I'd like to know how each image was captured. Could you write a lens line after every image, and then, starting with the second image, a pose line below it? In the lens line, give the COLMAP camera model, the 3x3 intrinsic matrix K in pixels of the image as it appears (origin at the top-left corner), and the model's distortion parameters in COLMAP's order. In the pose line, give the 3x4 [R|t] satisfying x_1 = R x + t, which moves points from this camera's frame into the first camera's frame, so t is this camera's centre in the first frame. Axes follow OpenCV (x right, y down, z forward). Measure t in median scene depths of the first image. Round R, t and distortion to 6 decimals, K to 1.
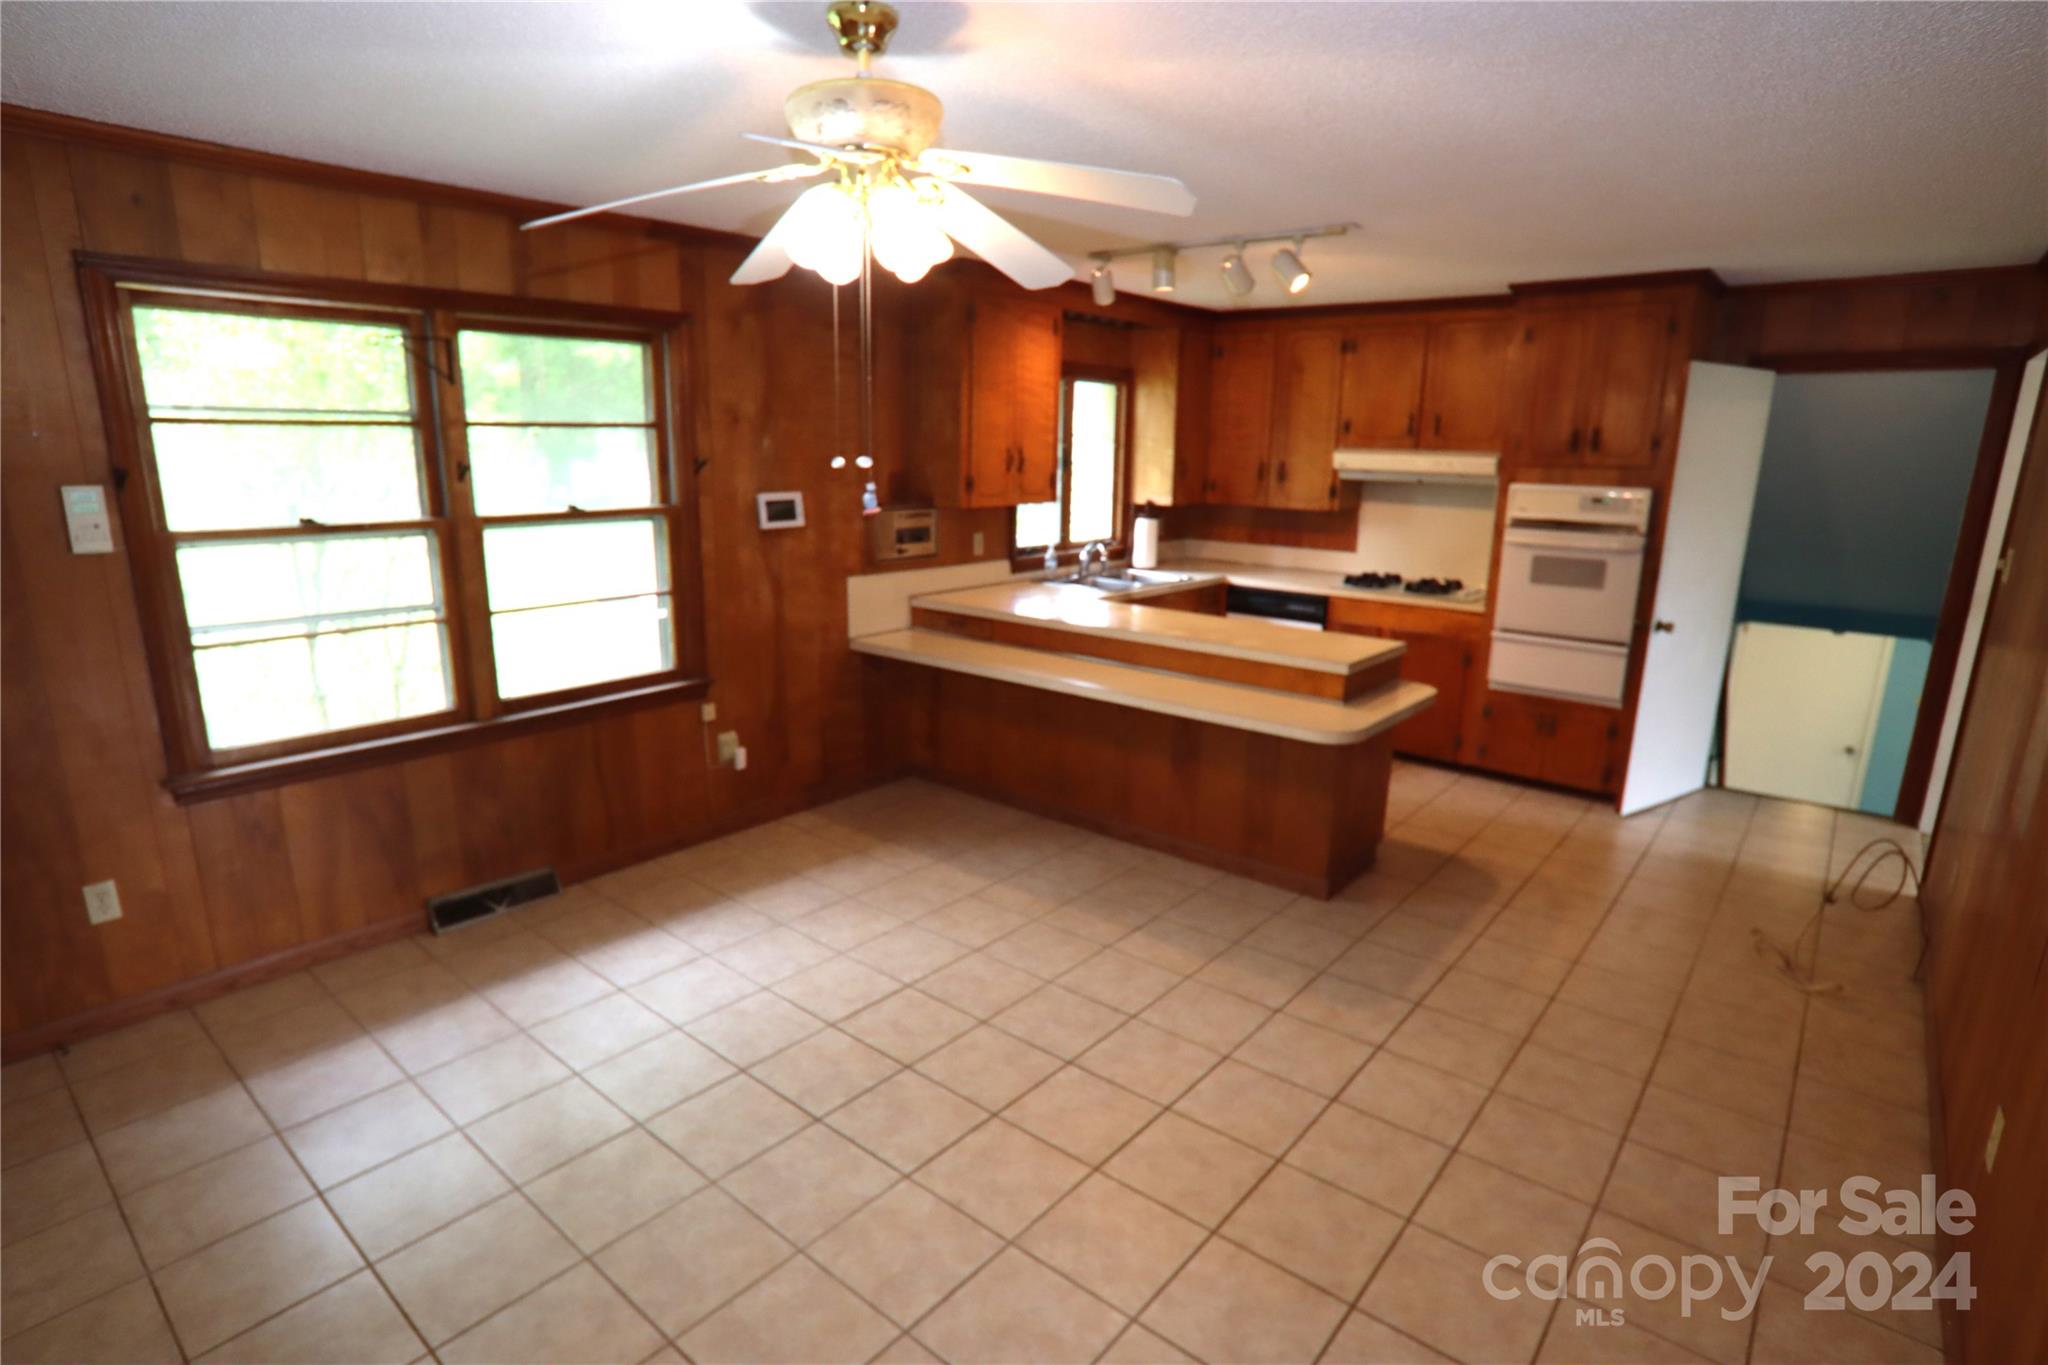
lens RADIAL K [[1046.7, 0, 1020.6], [0, 1046.7, 694.6], [0, 0, 1]] dist [-0.049898, 0.022045]
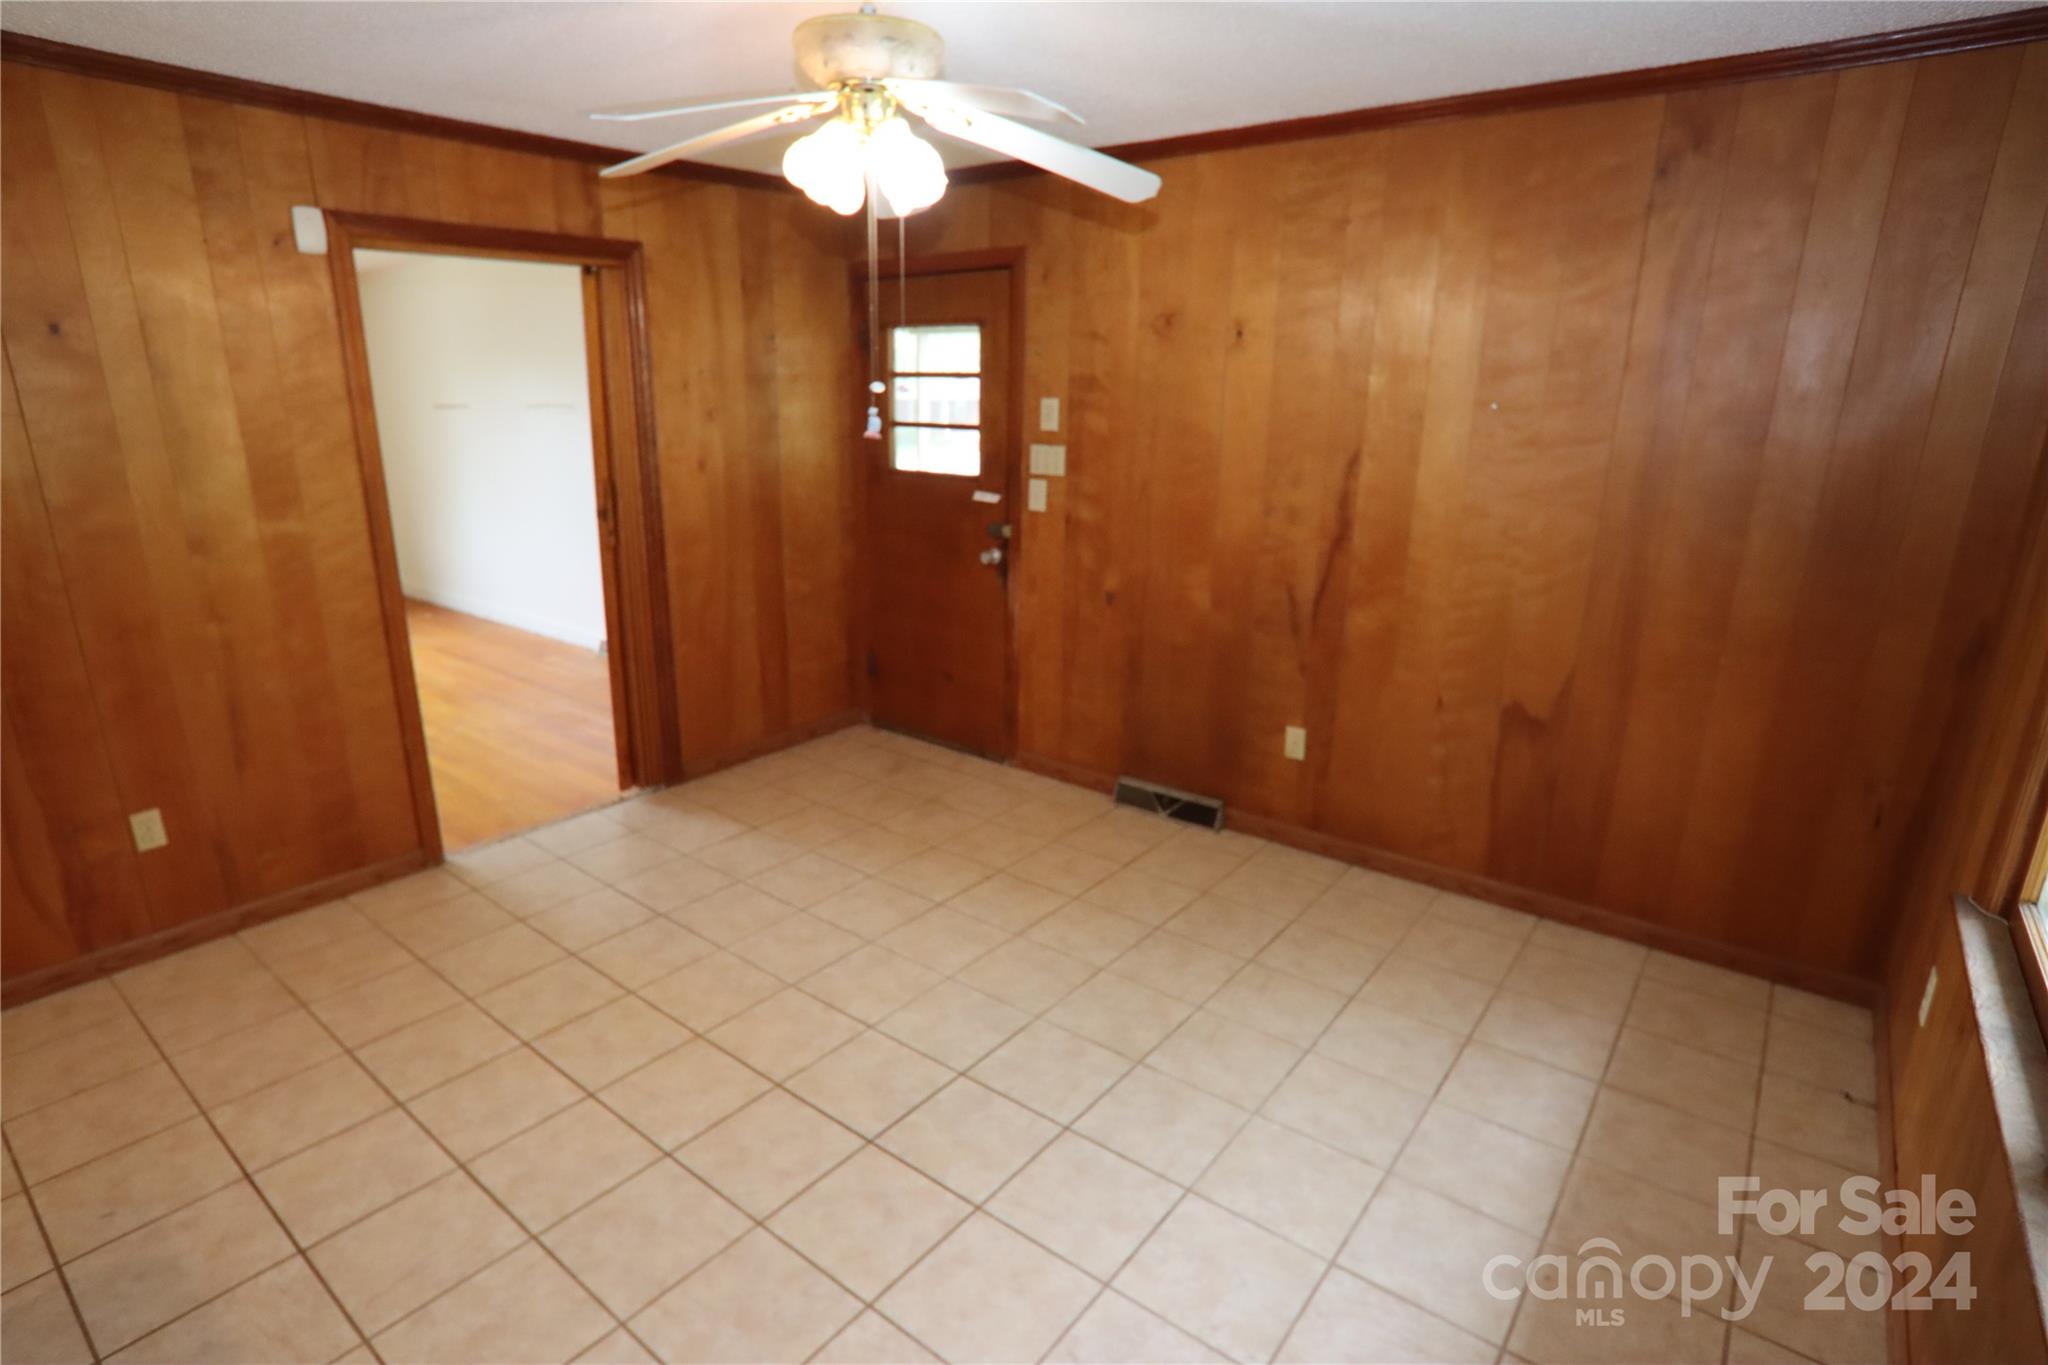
lens RADIAL K [[1046.7, 0, 996.8], [0, 1046.7, 712.9], [0, 0, 1]] dist [-0.049898, 0.022045]
pose [[-0.999776, -0.014861, -0.015080, -0.111144], [-0.020521, 0.855501, 0.517395, -0.208789], [0.005212, 0.517588, -0.855614, 0.886843]]
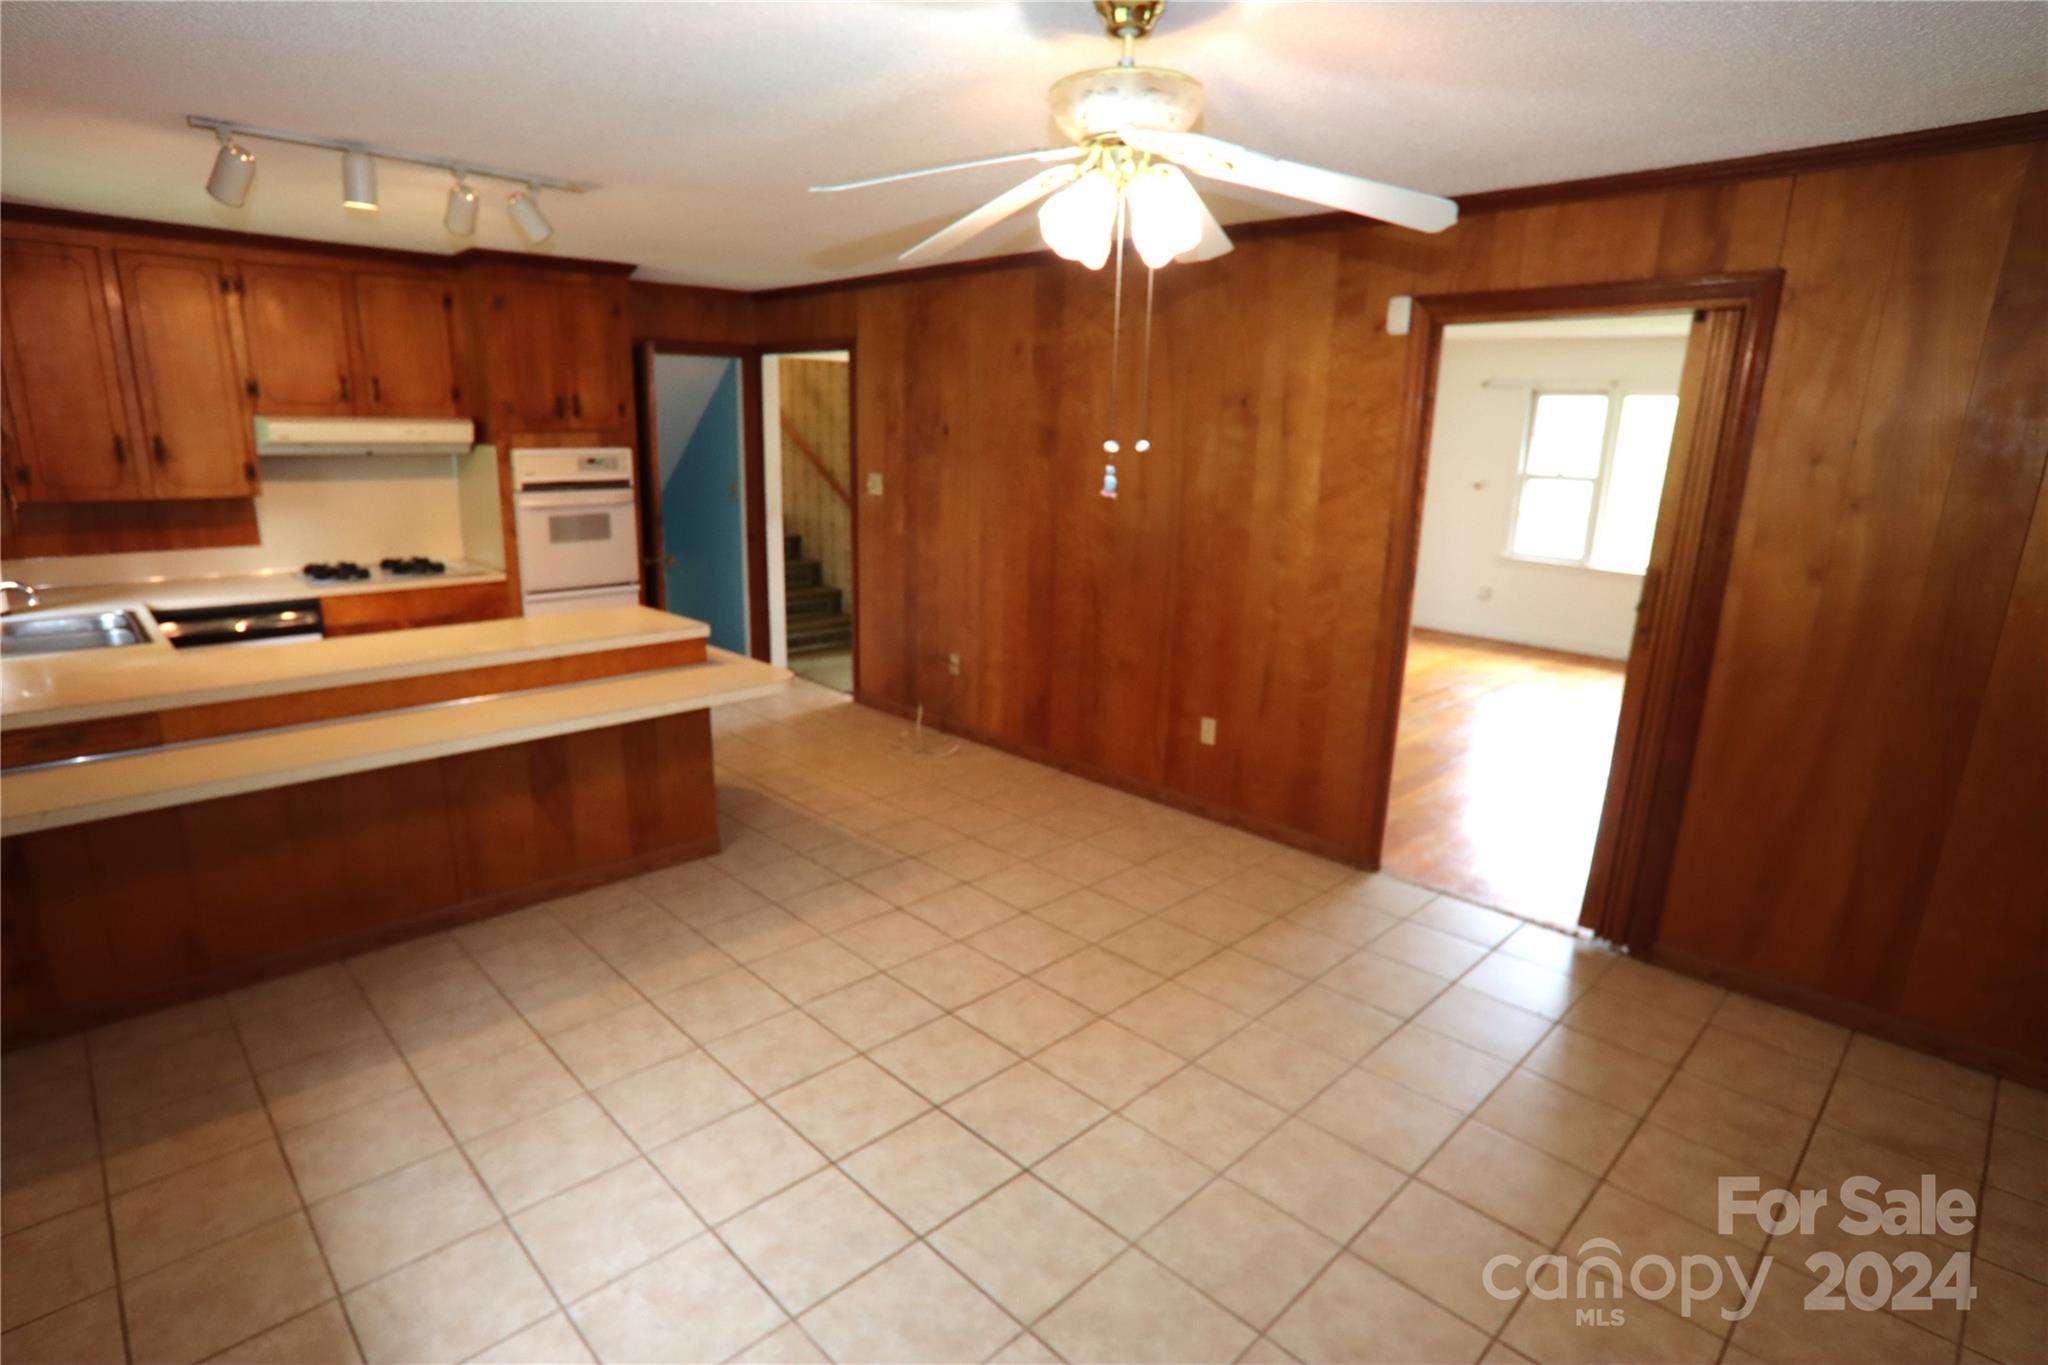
lens RADIAL K [[1046.7, 0, 982.0], [0, 1046.7, 694.0], [0, 0, 1]] dist [-0.049898, 0.022045]
pose [[0.126562, -0.258480, 0.957690, -0.514771], [0.218362, 0.949031, 0.227286, -0.108577], [-0.967626, 0.180358, 0.176553, 0.426205]]
